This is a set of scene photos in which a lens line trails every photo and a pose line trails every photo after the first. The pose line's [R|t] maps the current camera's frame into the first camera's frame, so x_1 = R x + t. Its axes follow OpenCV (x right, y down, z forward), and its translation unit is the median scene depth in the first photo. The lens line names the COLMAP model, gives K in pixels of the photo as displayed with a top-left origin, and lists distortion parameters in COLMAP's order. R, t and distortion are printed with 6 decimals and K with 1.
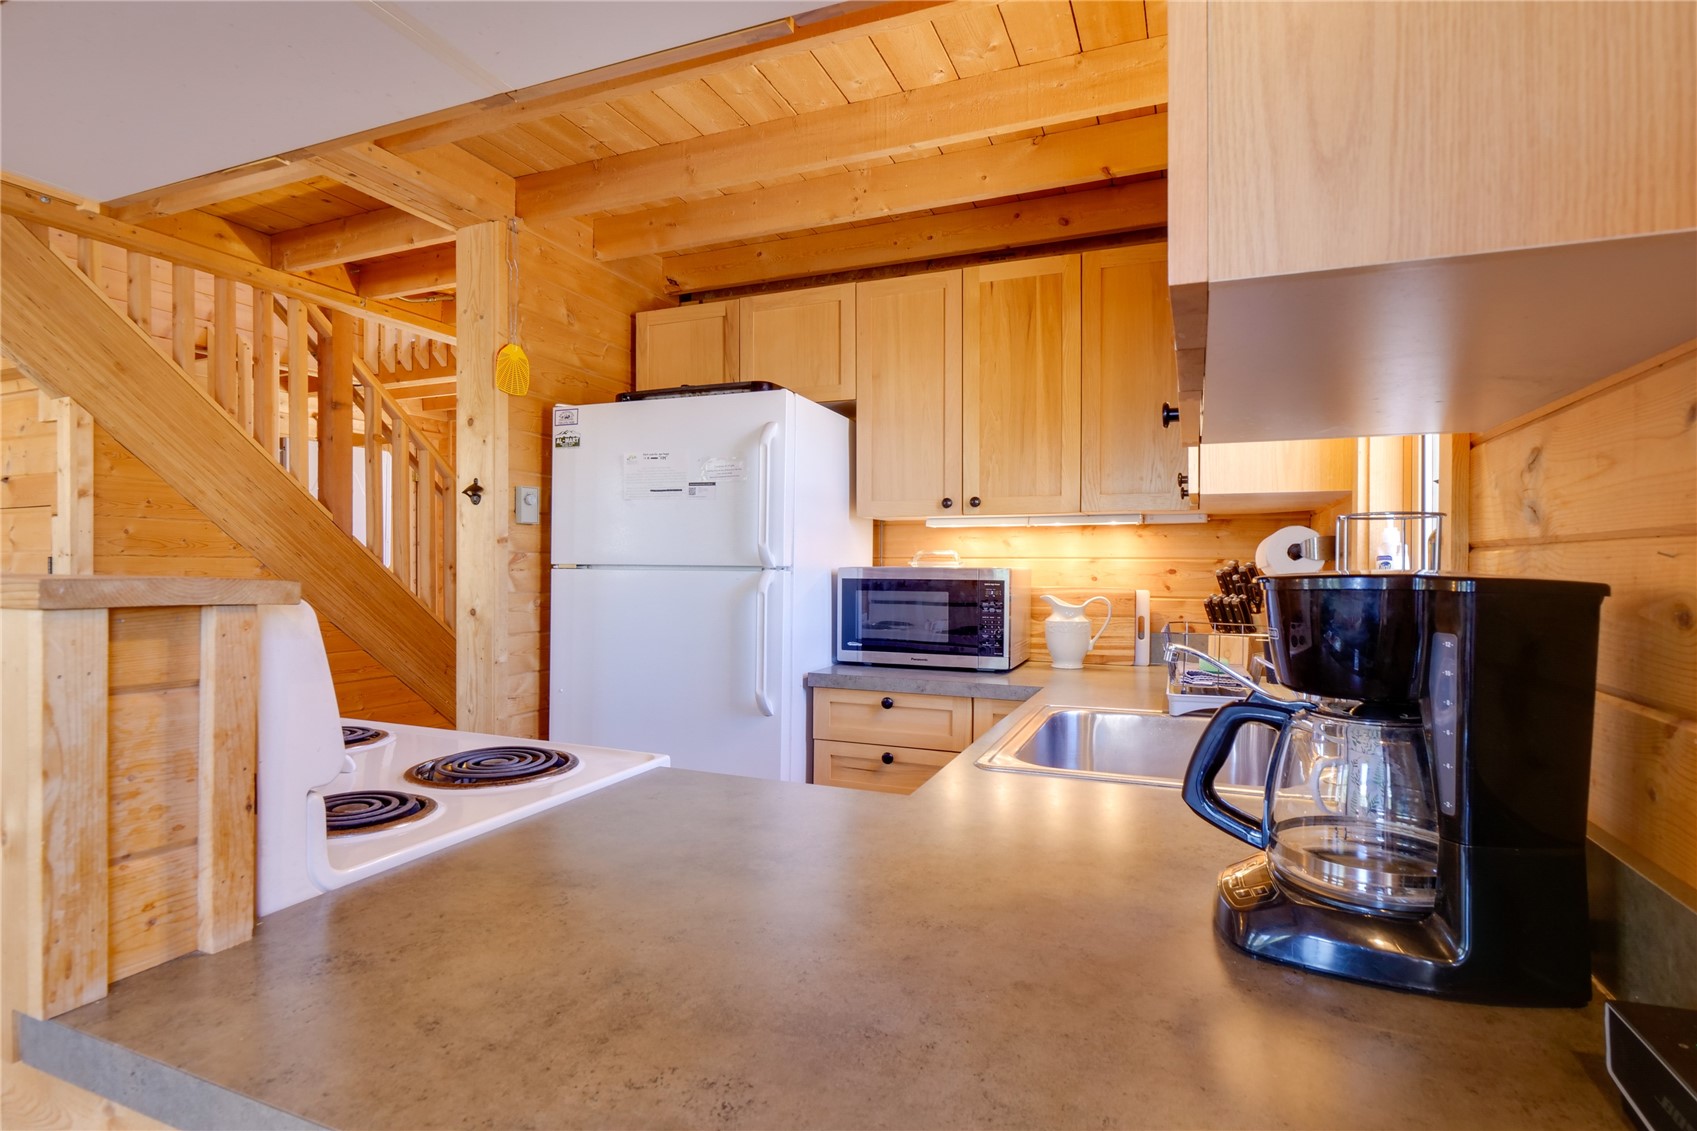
lens RADIAL K [[837.2, 0, 848.5], [0, 837.2, 565.5], [0, 0, 1]] dist [-0.000820, -0.000181]
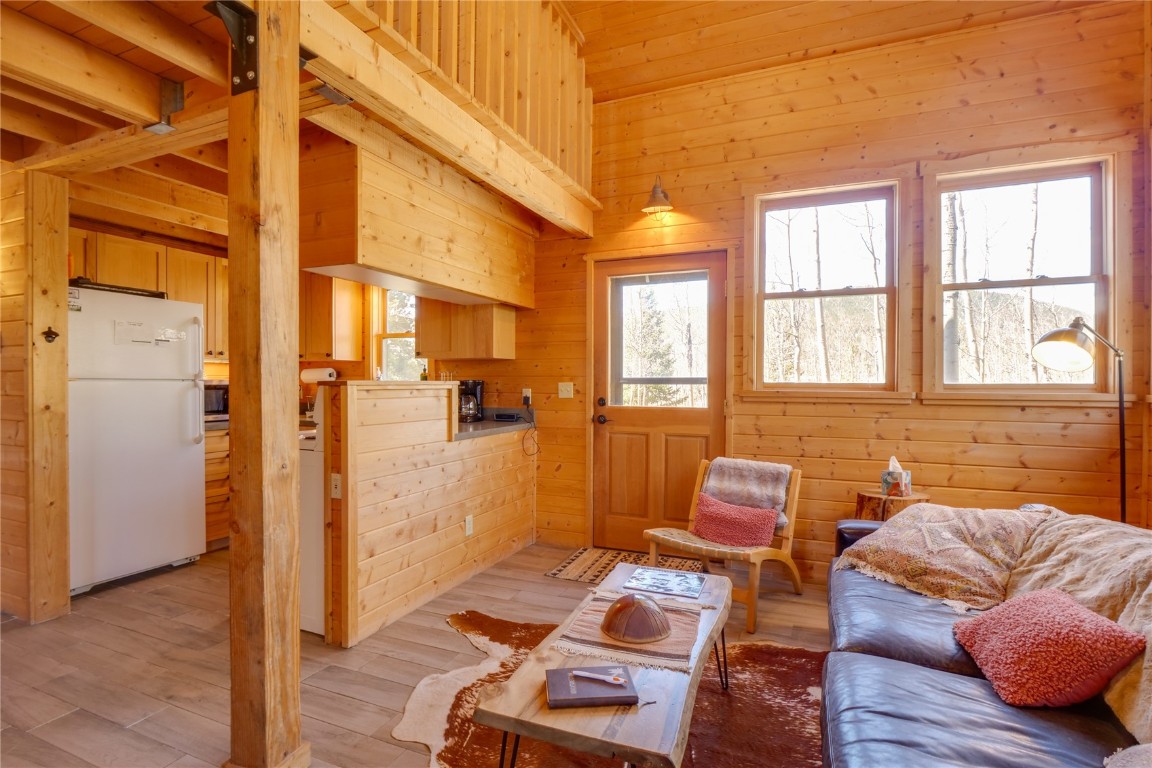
lens RADIAL K [[542.7, 0, 562.0], [0, 542.7, 384.0], [0, 0, 1]] dist [-0.013618, -0.000647]
pose [[0.007094, -0.010841, 0.999916, -1.489838], [-0.002029, 0.999939, 0.010856, -0.004293], [-0.999973, -0.002106, 0.007072, -0.021540]]
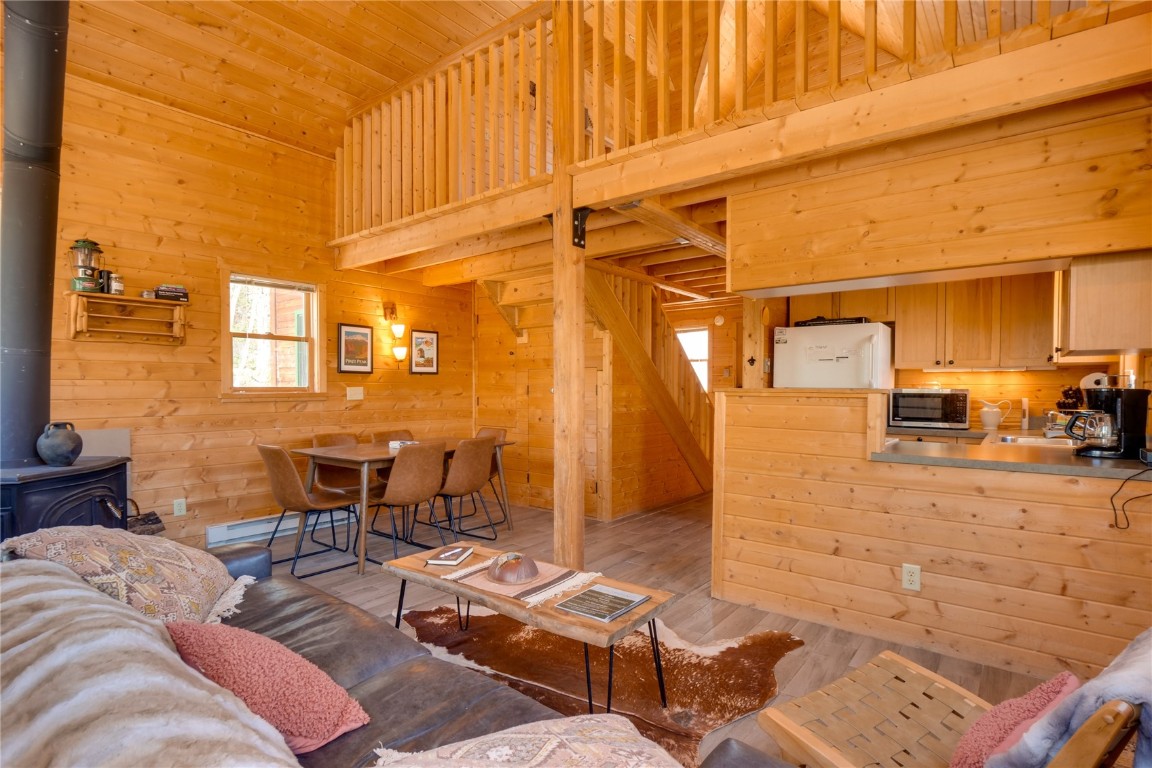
lens RADIAL K [[586.5, 0, 602.5], [0, 586.5, 396.8], [0, 0, 1]] dist [-0.003711, -0.000415]
pose [[0.974078, 0.001544, -0.226206, -0.485540], [0.001480, 0.999912, 0.013198, 0.002653], [0.226206, -0.013191, 0.973990, -0.979675]]
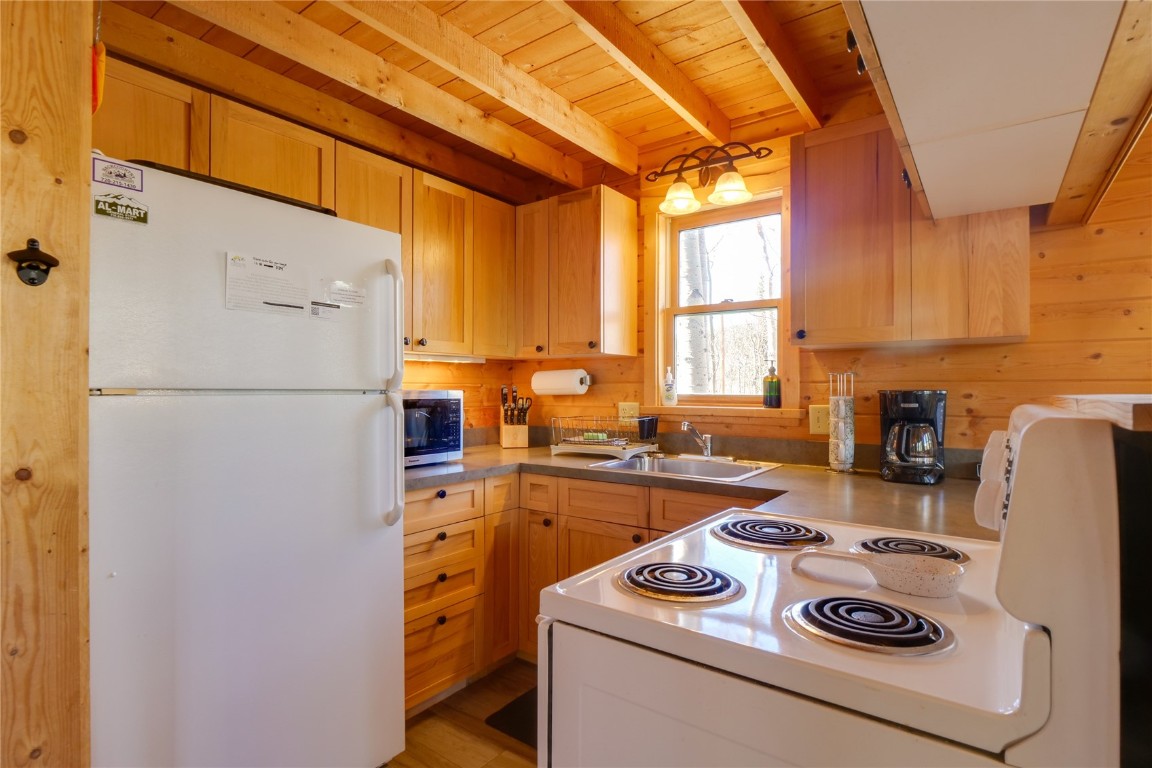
lens RADIAL K [[576.4, 0, 576.0], [0, 576.4, 384.0], [0, 0, 1]] dist [-0.008343, -0.001424]
pose [[0.242906, 0.003142, 0.970045, -0.728016], [0.001052, 0.999993, -0.003503, -0.003596], [-0.970049, 0.001872, 0.242901, 0.543525]]
